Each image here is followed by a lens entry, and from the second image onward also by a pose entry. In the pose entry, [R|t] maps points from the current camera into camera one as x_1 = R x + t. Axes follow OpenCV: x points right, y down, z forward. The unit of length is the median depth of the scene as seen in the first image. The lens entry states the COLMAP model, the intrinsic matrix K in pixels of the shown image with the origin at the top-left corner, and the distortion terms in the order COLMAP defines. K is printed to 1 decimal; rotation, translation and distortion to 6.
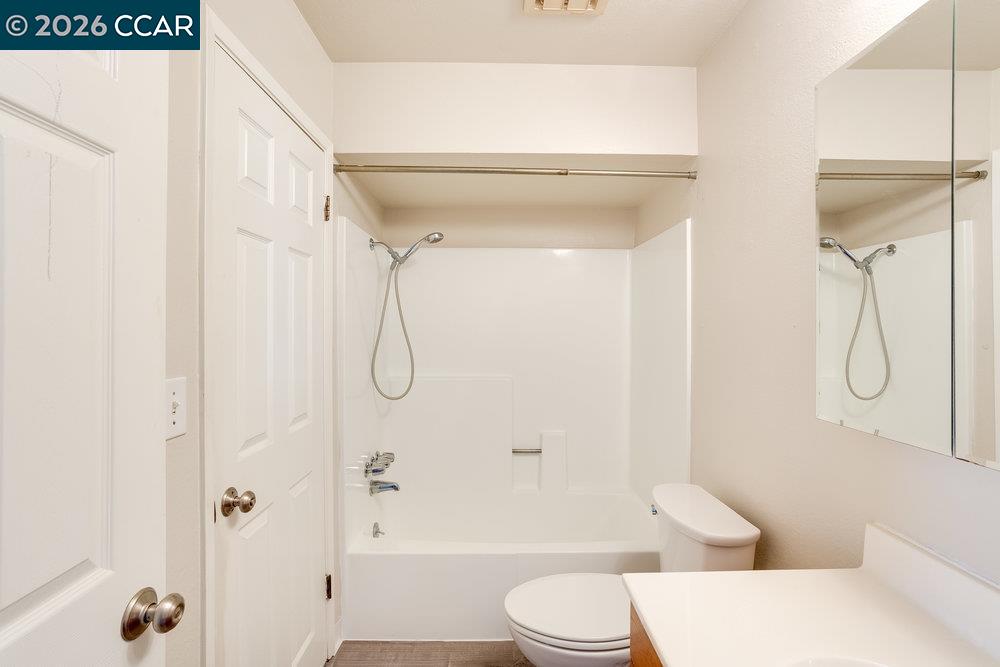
lens RADIAL K [[460.4, 0, 503.4], [0, 460.4, 323.8], [0, 0, 1]] dist [-0.048252, 0.028189]
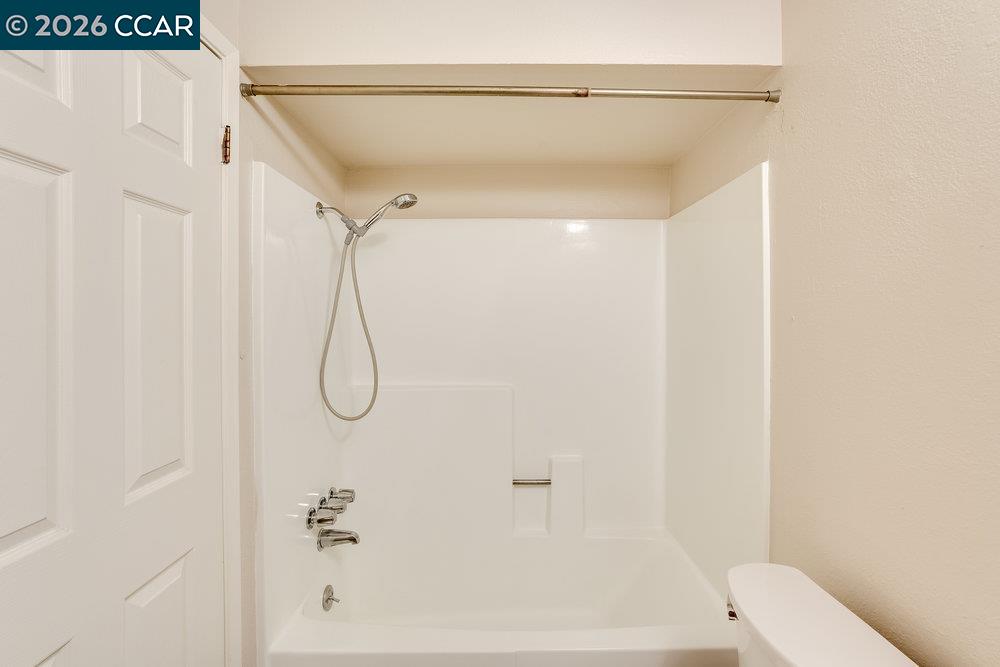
lens RADIAL K [[469.1, 0, 502.7], [0, 469.1, 316.4], [0, 0, 1]] dist [-0.000996, 0.000128]
pose [[0.999865, -0.004907, -0.015694, 0.018973], [0.004914, 0.999988, 0.000448, -0.001098], [0.015692, -0.000525, 0.999877, 0.249975]]
